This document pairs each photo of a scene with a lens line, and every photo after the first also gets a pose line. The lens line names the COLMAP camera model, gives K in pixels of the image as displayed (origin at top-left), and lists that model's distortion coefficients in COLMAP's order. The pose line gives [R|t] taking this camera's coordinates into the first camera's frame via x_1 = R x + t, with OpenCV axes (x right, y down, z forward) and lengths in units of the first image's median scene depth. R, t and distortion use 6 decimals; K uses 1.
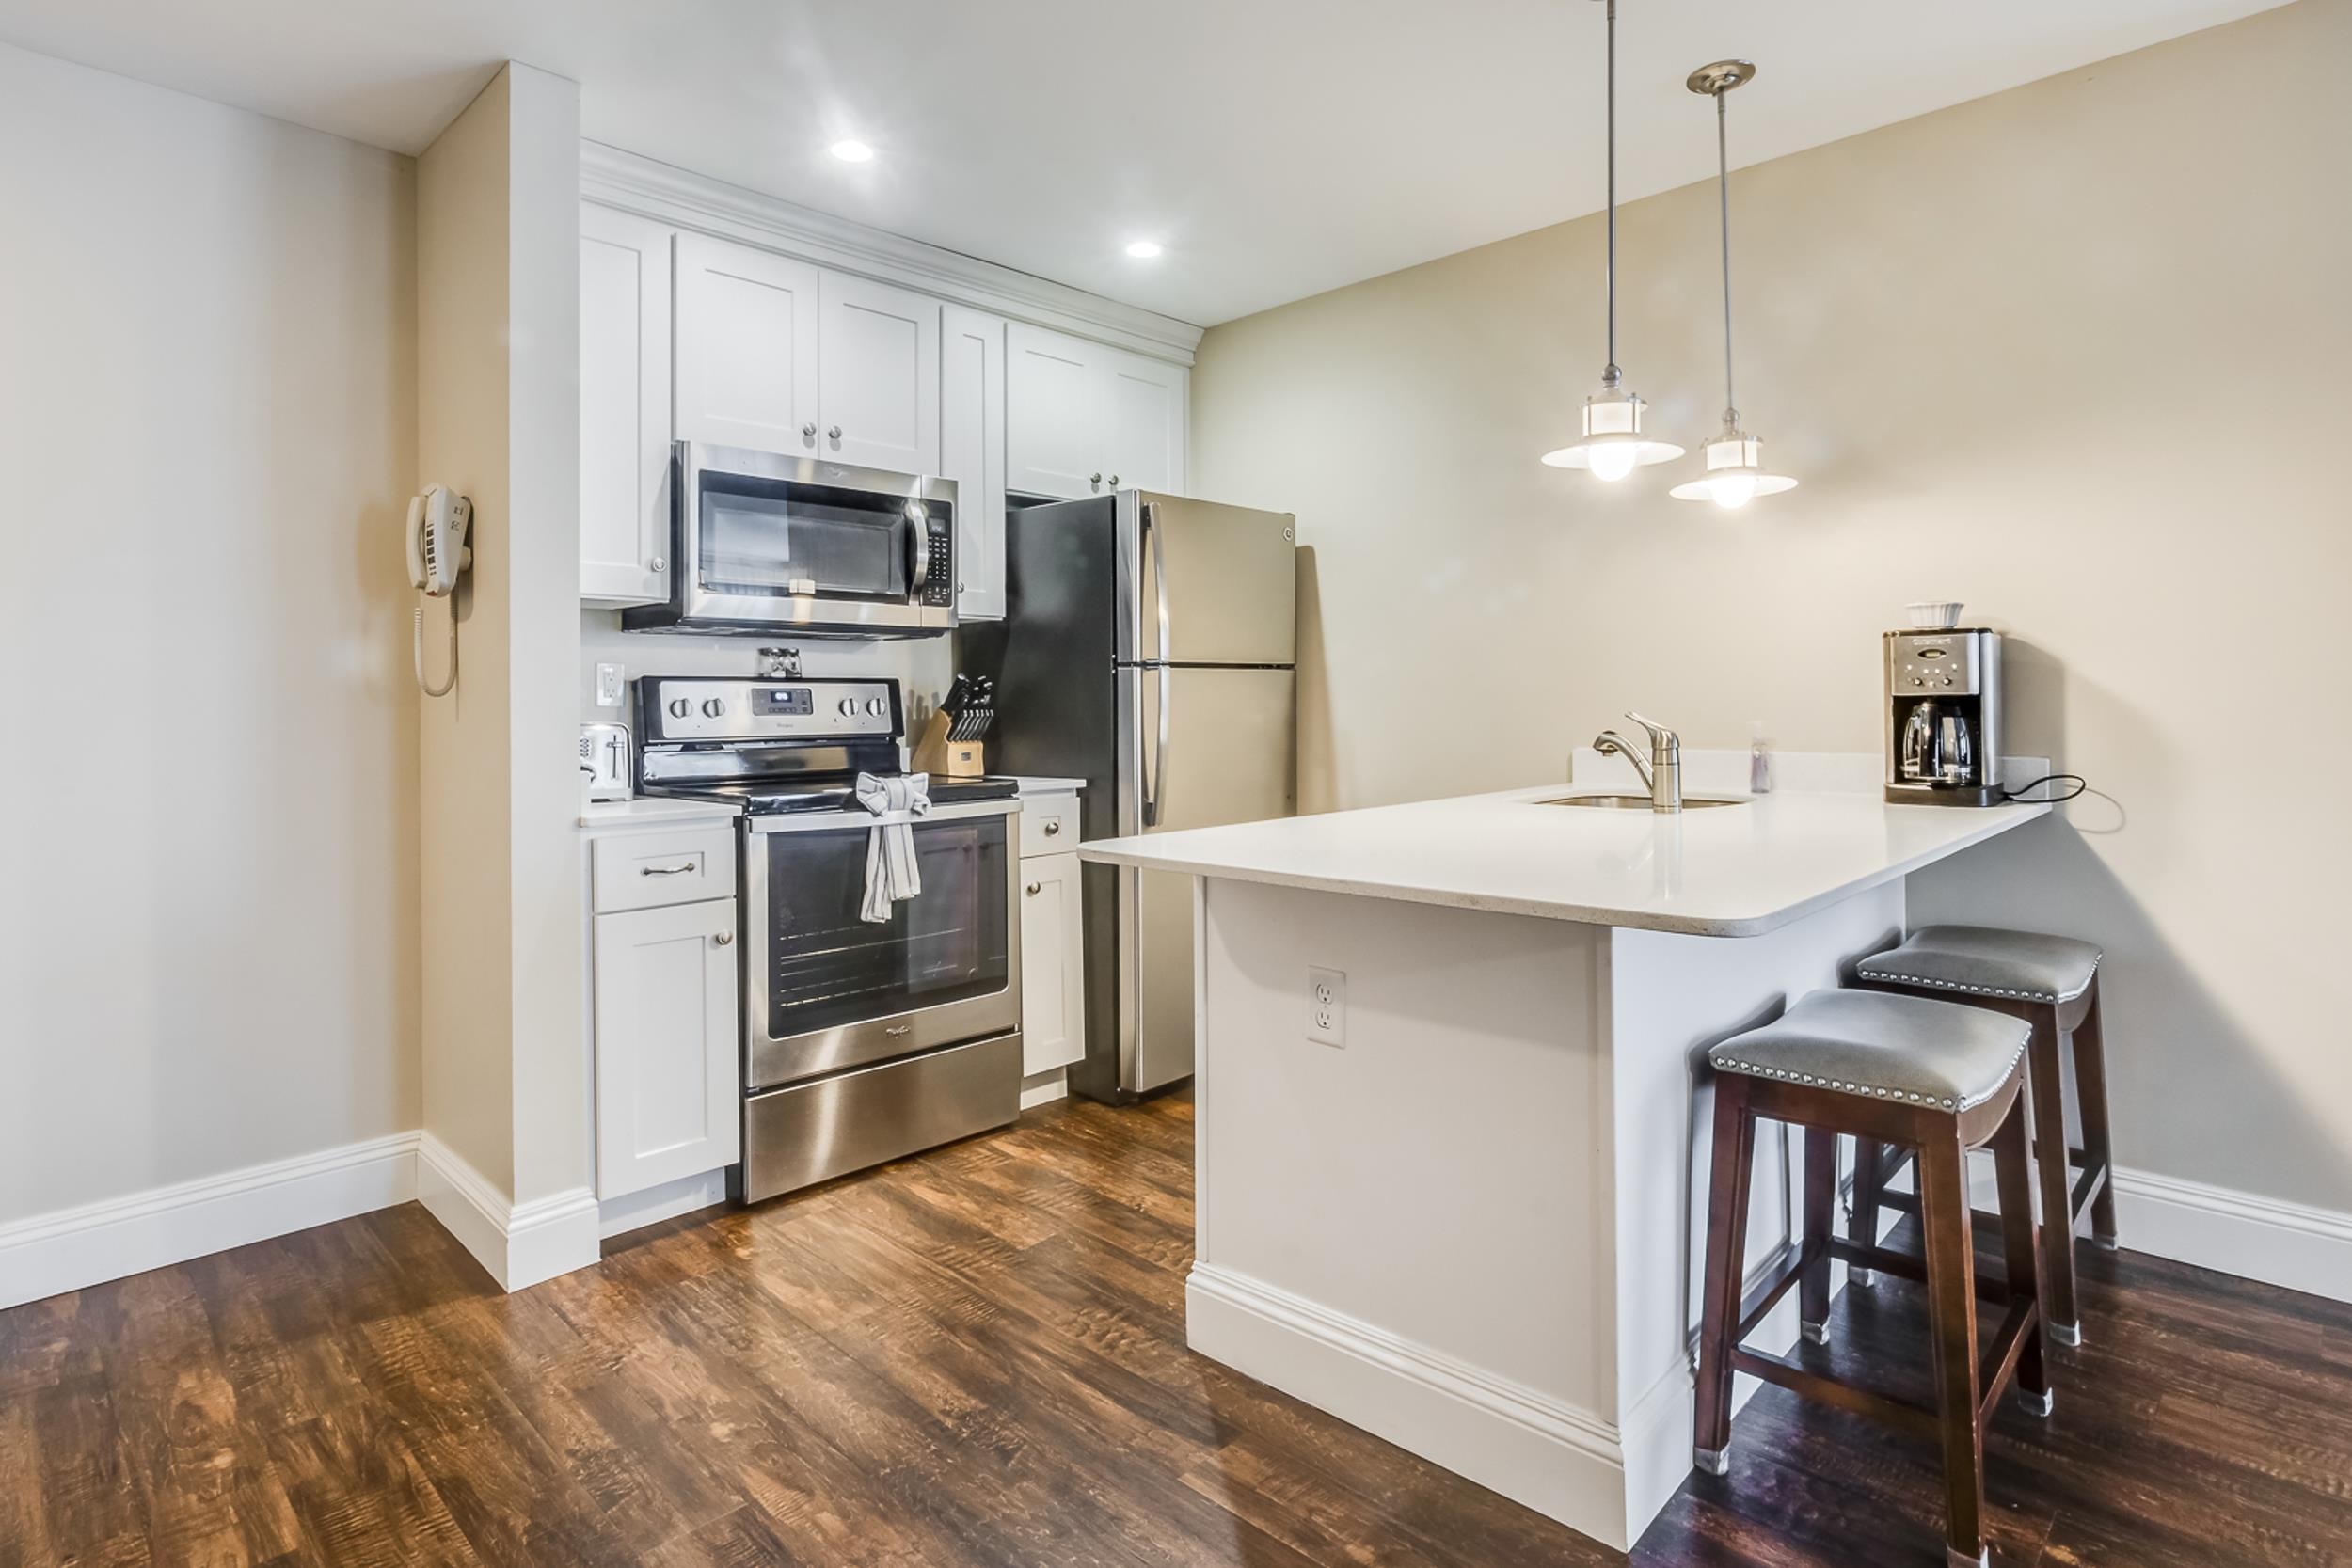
lens RADIAL K [[1200.9, 0, 1163.4], [0, 1200.9, 688.7], [0, 0, 1]] dist [-0.005614, 0.004080]
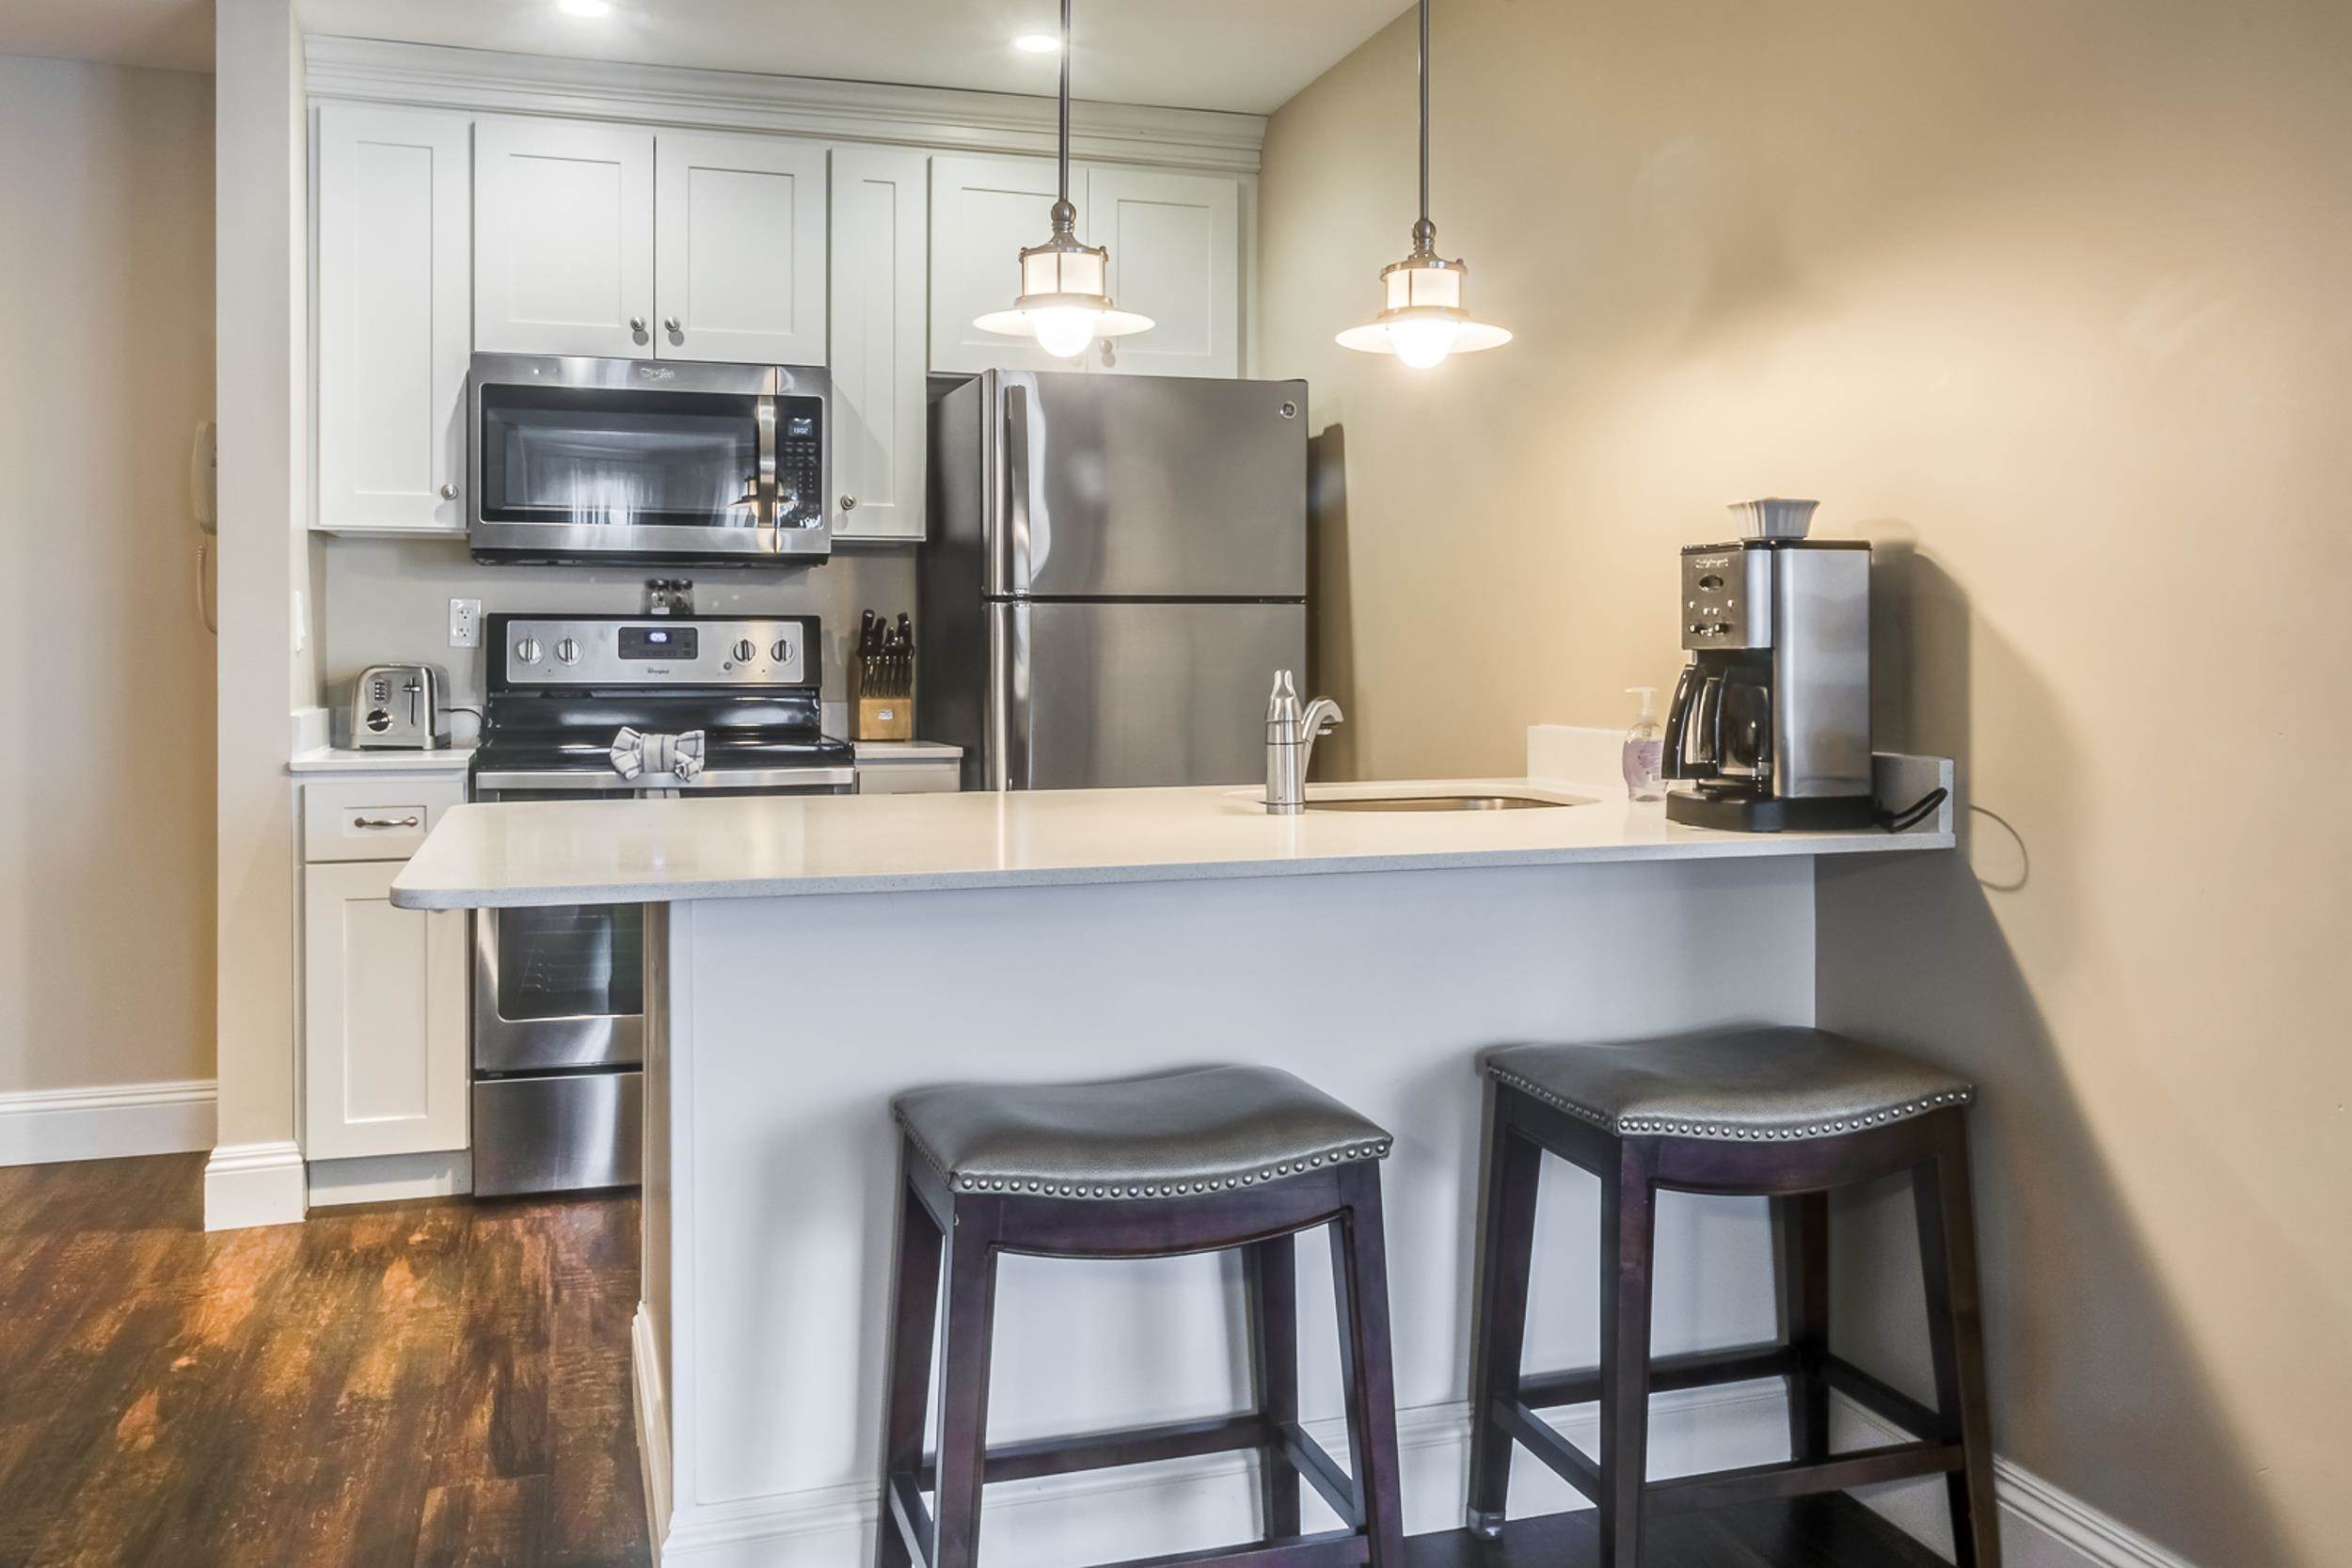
lens RADIAL K [[1857.5, 0, 1128.5], [0, 1857.5, 655.2], [0, 0, 1]] dist [0.009949, -0.007103]
pose [[0.879478, 0.011023, -0.475812, 0.683360], [-0.002136, 0.999813, 0.019216, -0.007574], [0.475935, -0.015884, 0.879337, 0.002570]]
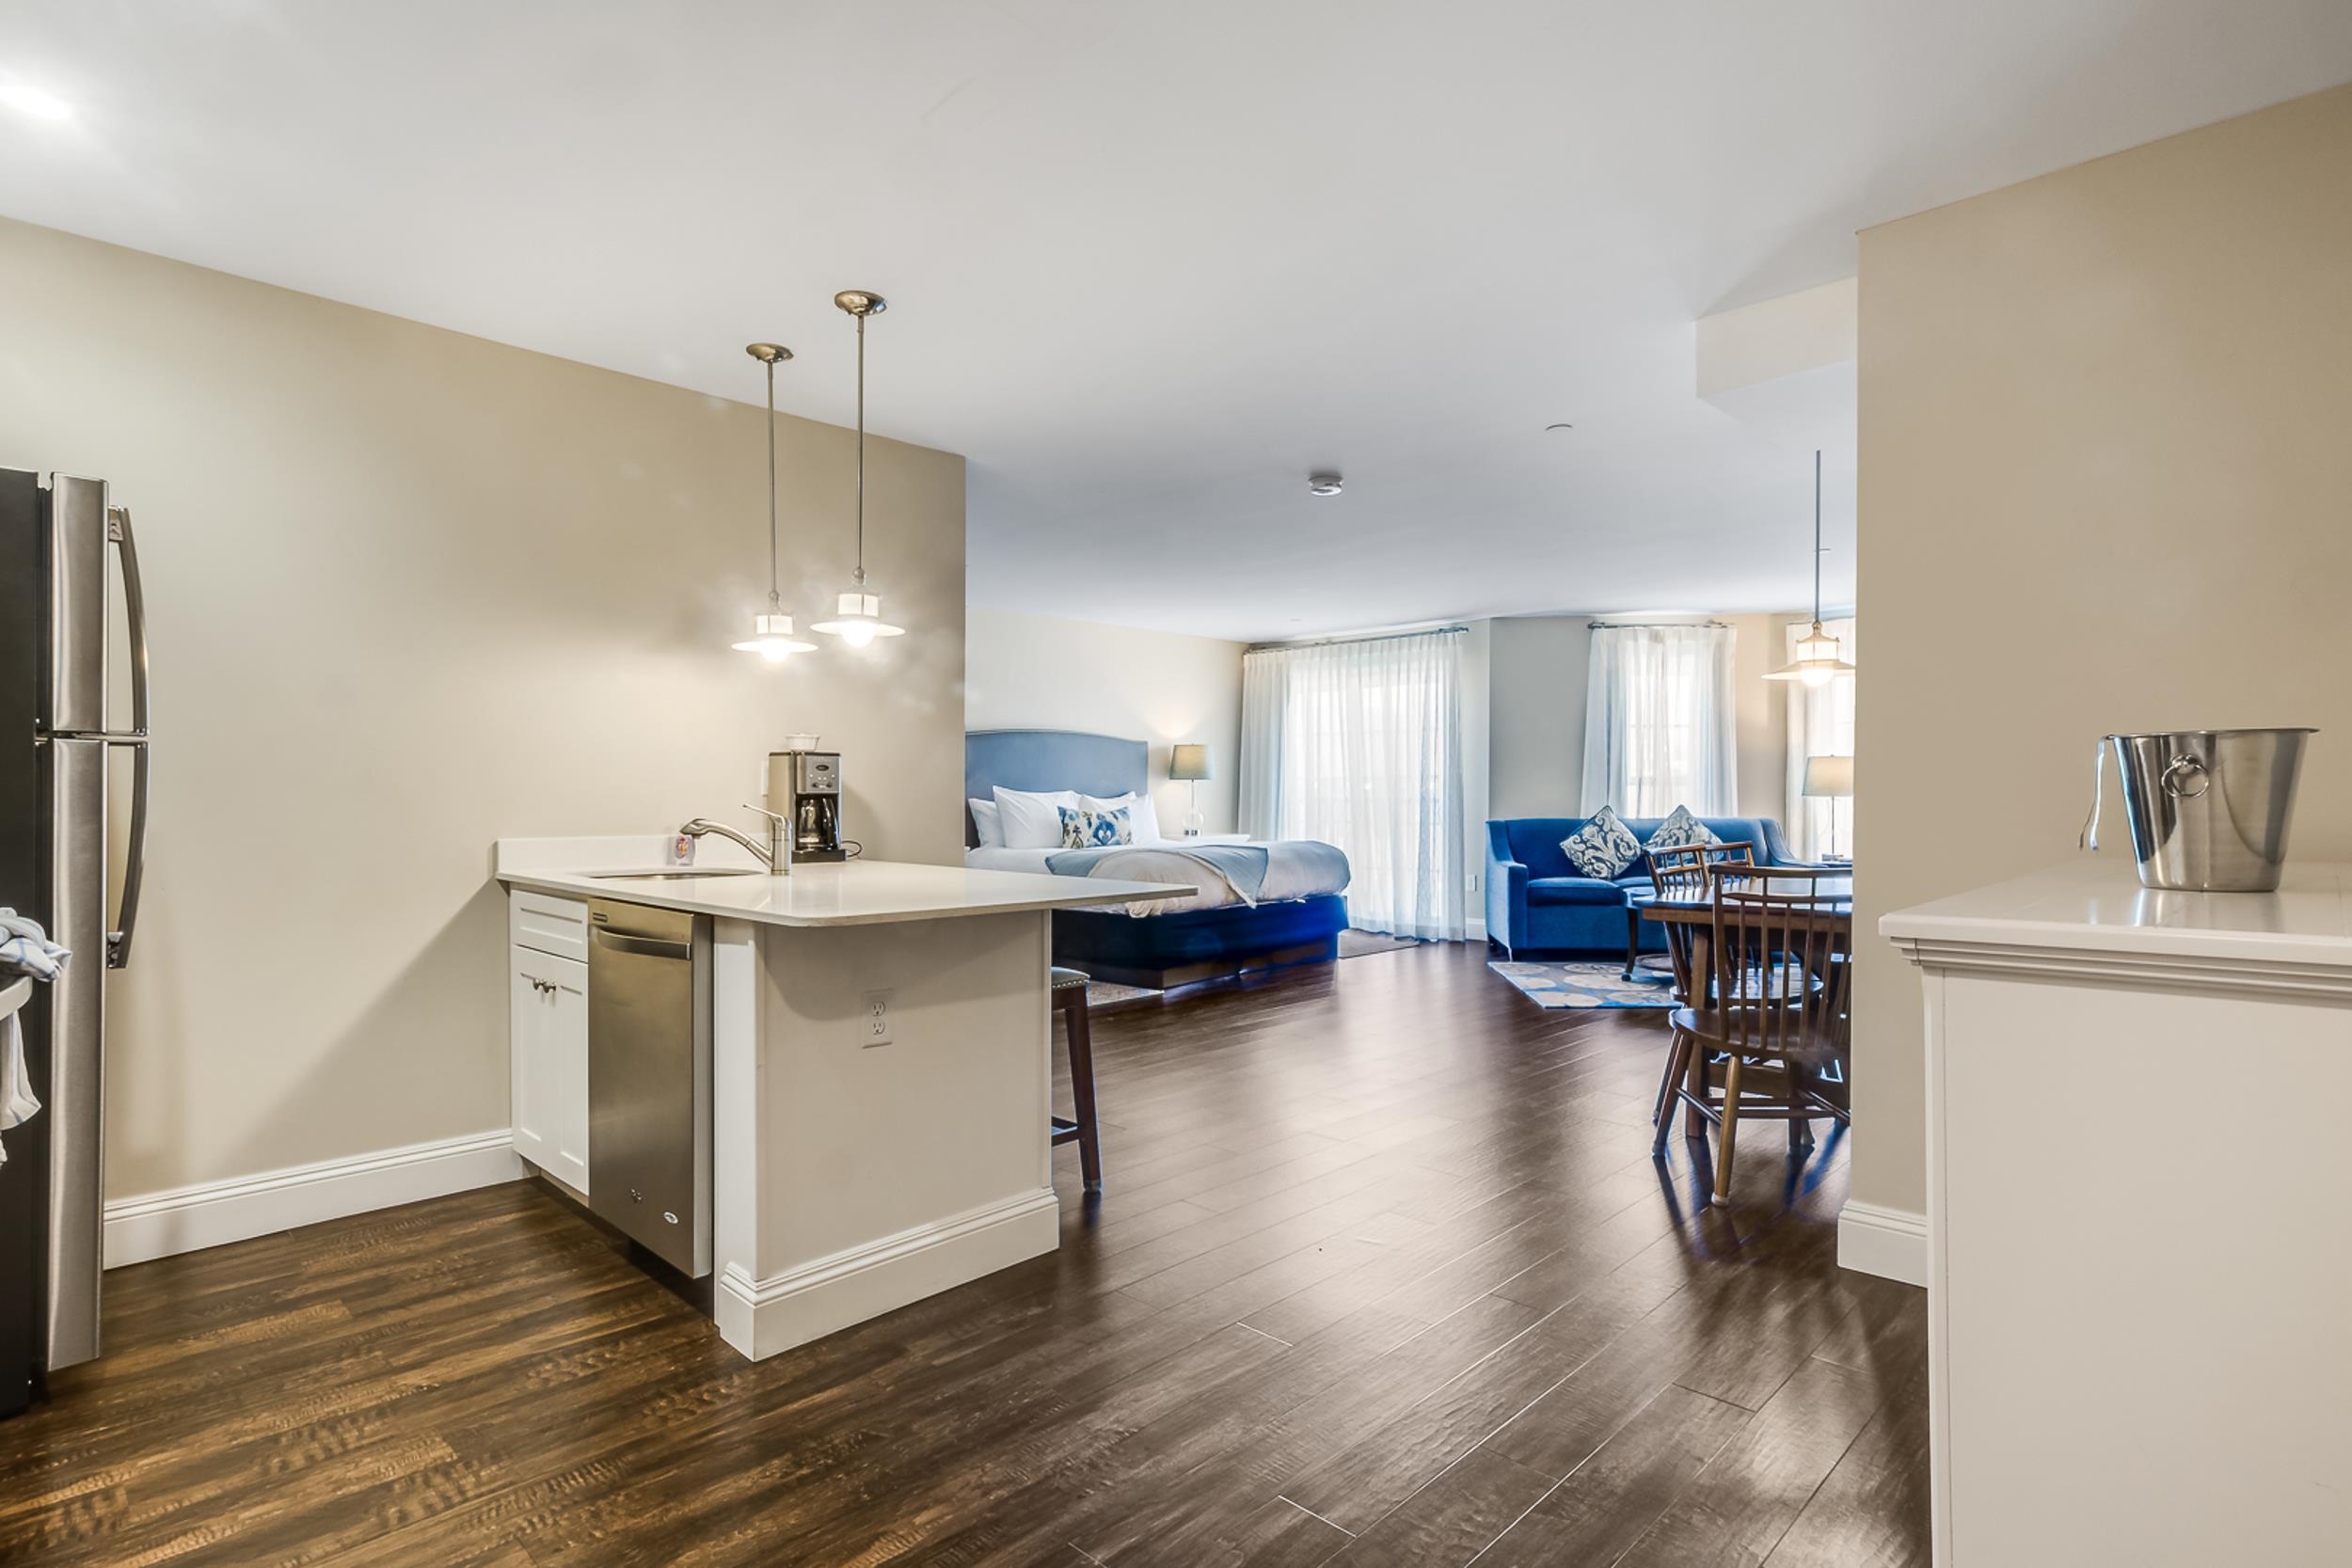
lens RADIAL K [[1200.9, 0, 1170.9], [0, 1200.9, 789.7], [0, 0, 1]] dist [-0.005614, 0.004080]
pose [[-0.000089, 0.014077, 0.999901, -0.792945], [-0.014023, 0.999803, -0.014077, 0.014134], [-0.999902, -0.014023, 0.000108, 0.437425]]
